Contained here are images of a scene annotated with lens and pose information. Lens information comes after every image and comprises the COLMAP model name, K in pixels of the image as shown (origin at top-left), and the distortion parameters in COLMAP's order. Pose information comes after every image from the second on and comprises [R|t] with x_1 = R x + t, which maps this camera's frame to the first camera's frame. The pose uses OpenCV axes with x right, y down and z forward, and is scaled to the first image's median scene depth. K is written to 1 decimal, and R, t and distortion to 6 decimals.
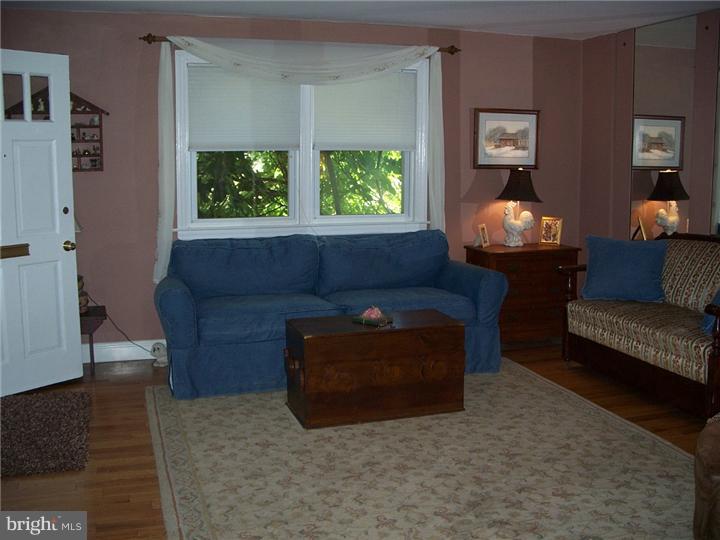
lens RADIAL K [[795.2, 0, 360.0], [0, 795.2, 270.0], [0, 0, 1]] dist [-0.199800, 0.236857]
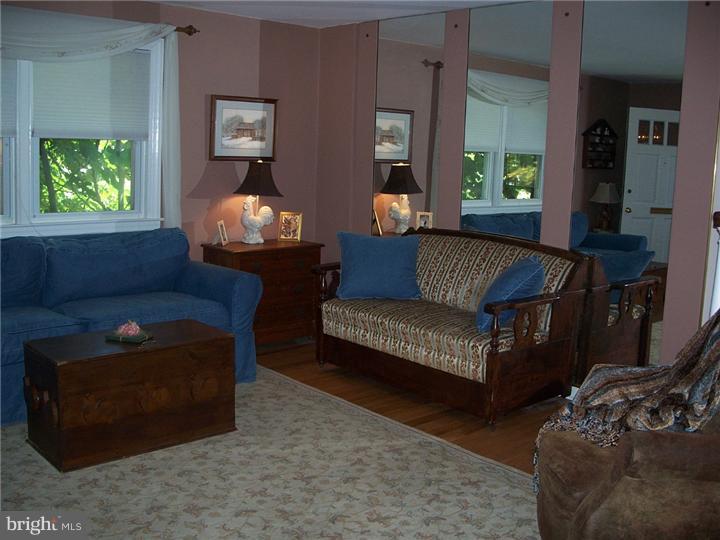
lens RADIAL K [[795.2, 0, 360.0], [0, 795.2, 270.0], [0, 0, 1]] dist [-0.199800, 0.236857]
pose [[0.916201, -0.031999, 0.399440, -0.085188], [0.025185, 0.999434, 0.022297, -0.020775], [-0.399927, -0.010368, 0.916488, 0.106438]]
